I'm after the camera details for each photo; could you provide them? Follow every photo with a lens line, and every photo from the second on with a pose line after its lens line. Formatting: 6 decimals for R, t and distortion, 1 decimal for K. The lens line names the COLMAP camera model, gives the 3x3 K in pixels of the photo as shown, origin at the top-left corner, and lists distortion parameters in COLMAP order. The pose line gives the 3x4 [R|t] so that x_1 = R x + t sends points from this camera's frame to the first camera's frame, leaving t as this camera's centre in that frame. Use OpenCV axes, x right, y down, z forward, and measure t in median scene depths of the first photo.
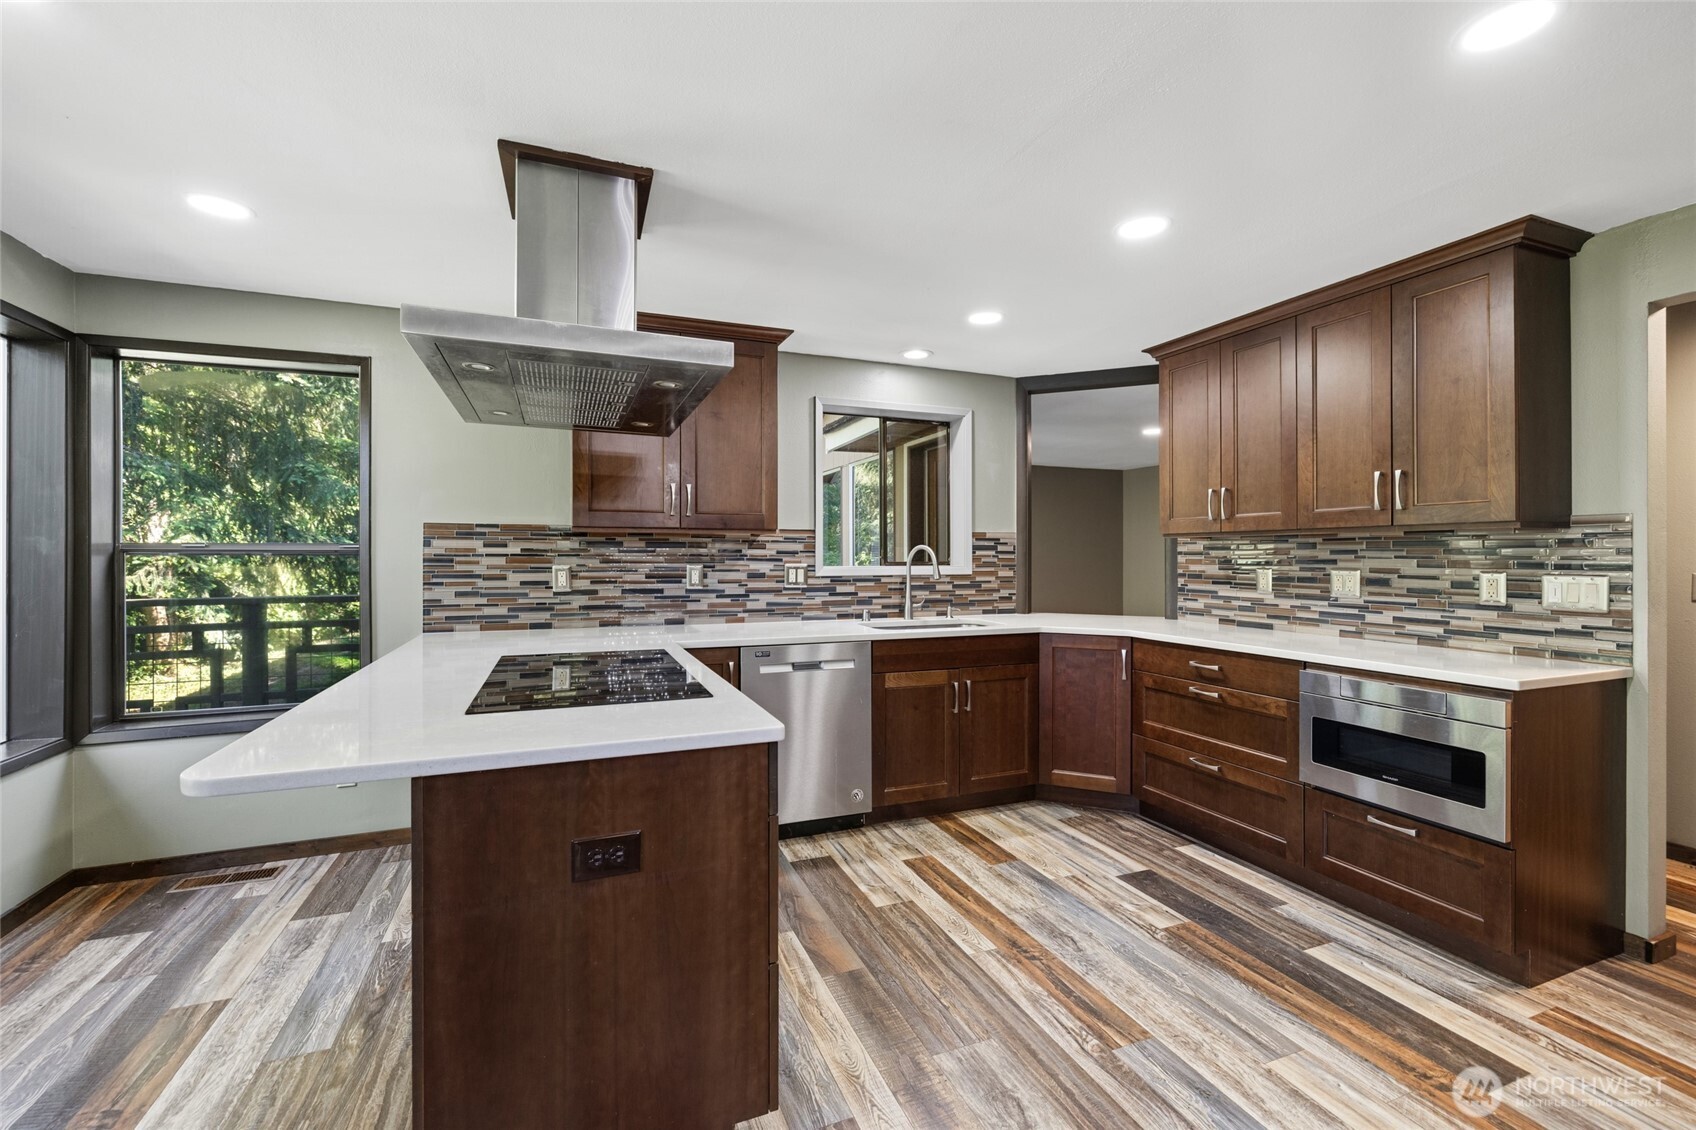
lens RADIAL K [[709.7, 0, 842.9], [0, 709.7, 552.7], [0, 0, 1]] dist [-0.001472, 0.000338]
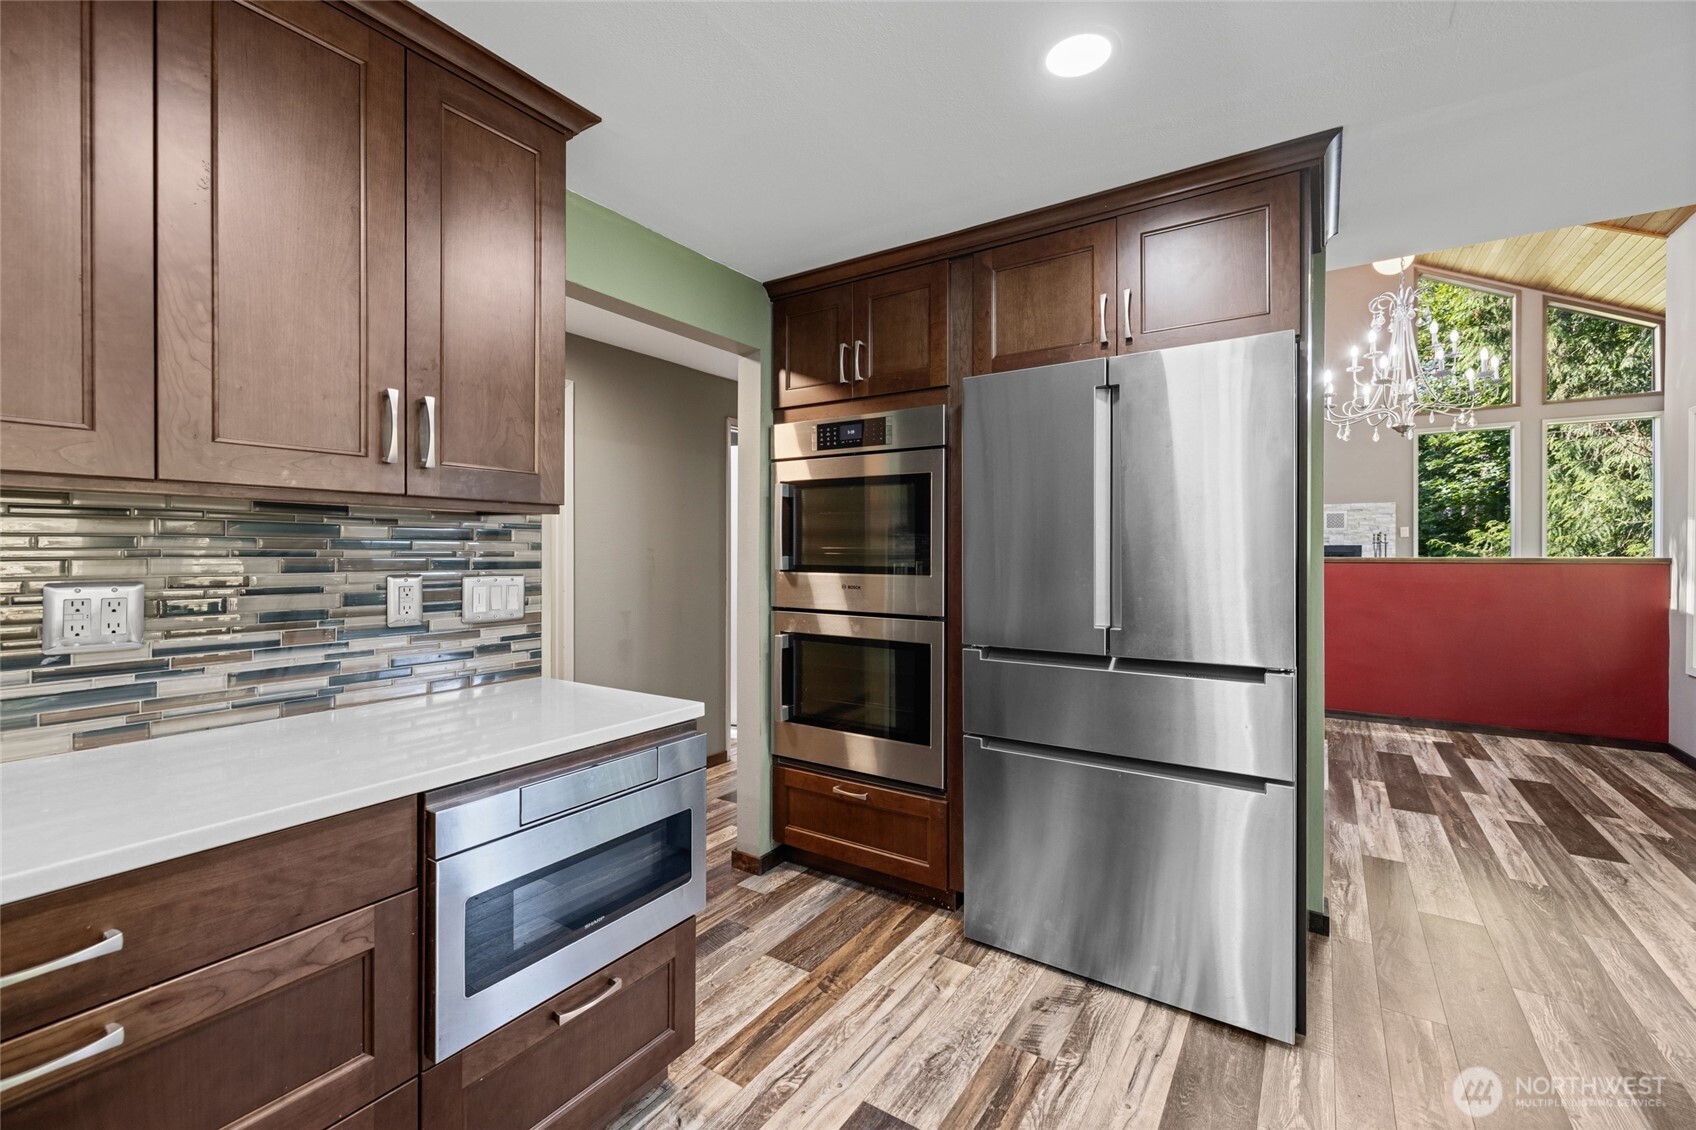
lens RADIAL K [[709.7, 0, 843.8], [0, 709.7, 555.4], [0, 0, 1]] dist [-0.001472, 0.000338]
pose [[-0.568148, -0.006963, 0.822897, 0.114066], [-0.006885, 0.999969, 0.003708, 0.002453], [-0.822897, -0.003559, -0.568179, 0.836602]]
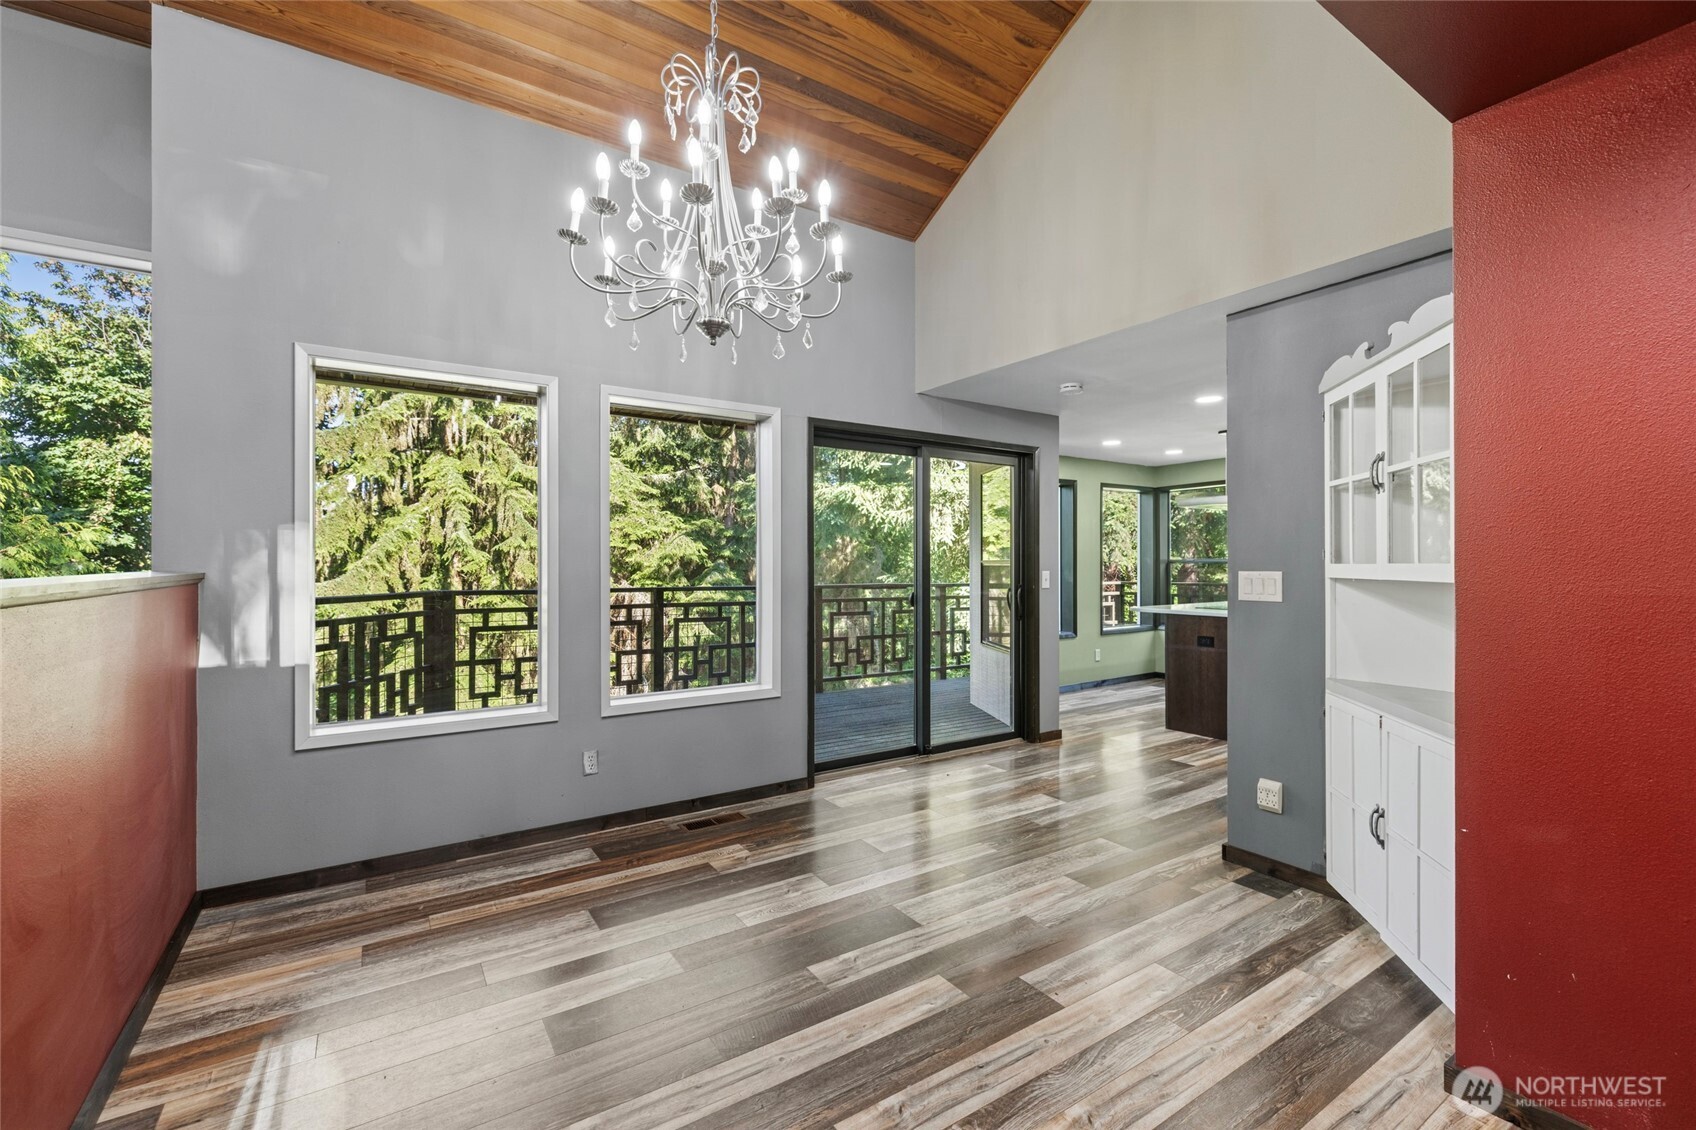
lens RADIAL K [[709.7, 0, 825.9], [0, 709.7, 563.8], [0, 0, 1]] dist [-0.001472, 0.000338]
pose [[0.193069, -0.000567, -0.981185, 1.269748], [0.002813, 0.999996, -0.000025, -0.008693], [0.981181, -0.002755, 0.193070, -0.723477]]
